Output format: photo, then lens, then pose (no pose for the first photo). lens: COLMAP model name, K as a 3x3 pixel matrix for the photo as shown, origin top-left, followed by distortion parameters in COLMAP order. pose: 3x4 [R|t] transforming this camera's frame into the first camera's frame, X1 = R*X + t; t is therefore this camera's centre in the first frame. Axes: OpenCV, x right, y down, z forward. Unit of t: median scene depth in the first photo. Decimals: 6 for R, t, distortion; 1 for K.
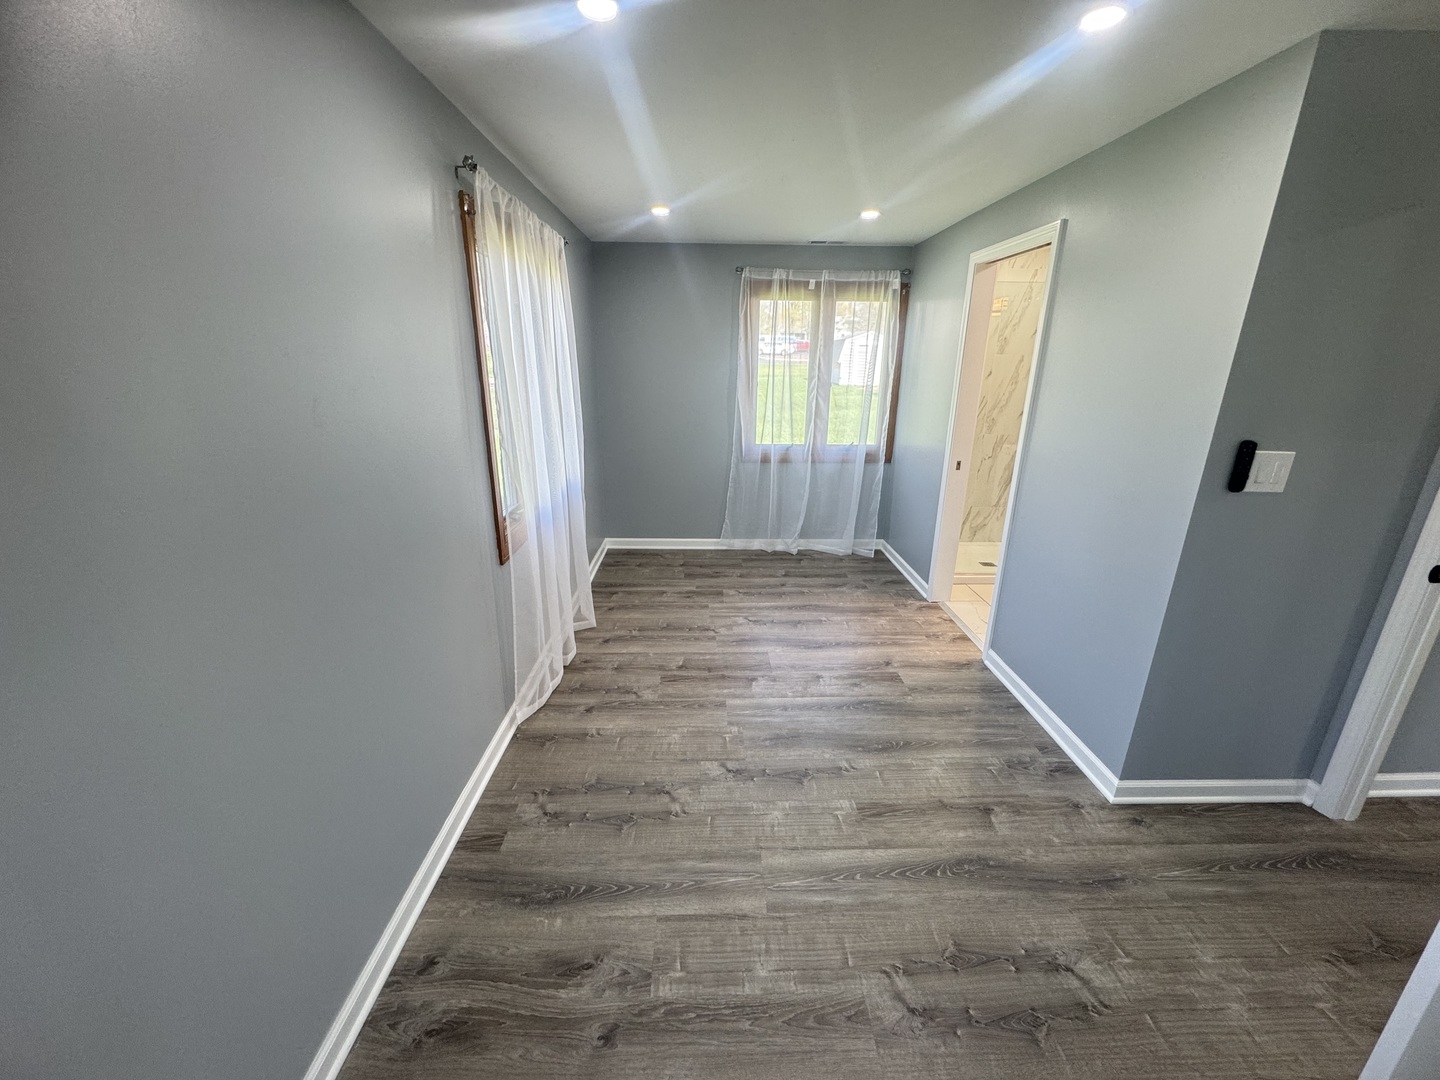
lens RADIAL K [[569.8, 0, 721.9], [0, 569.8, 545.2], [0, 0, 1]] dist [-0.003175, 0.000313]
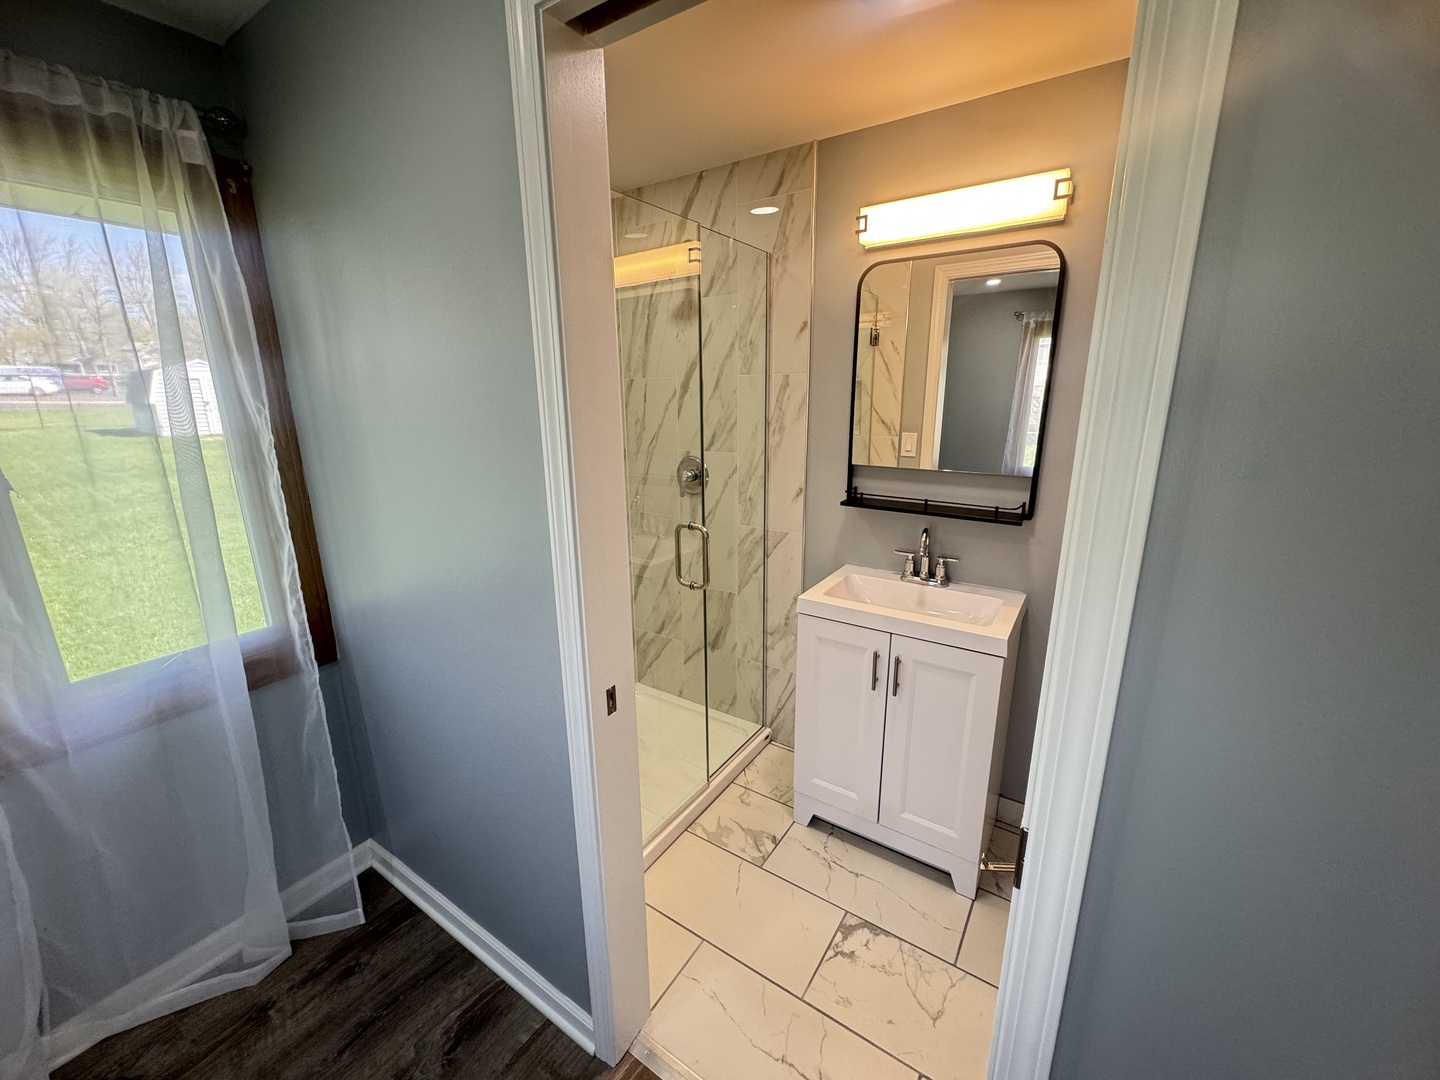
lens RADIAL K [[569.8, 0, 730.4], [0, 569.8, 539.1], [0, 0, 1]] dist [-0.003175, 0.000313]
pose [[0.563981, -0.216341, 0.796945, 0.162167], [0.261930, 0.962104, 0.075813, -0.182073], [-0.783146, 0.165987, 0.599275, 0.562502]]
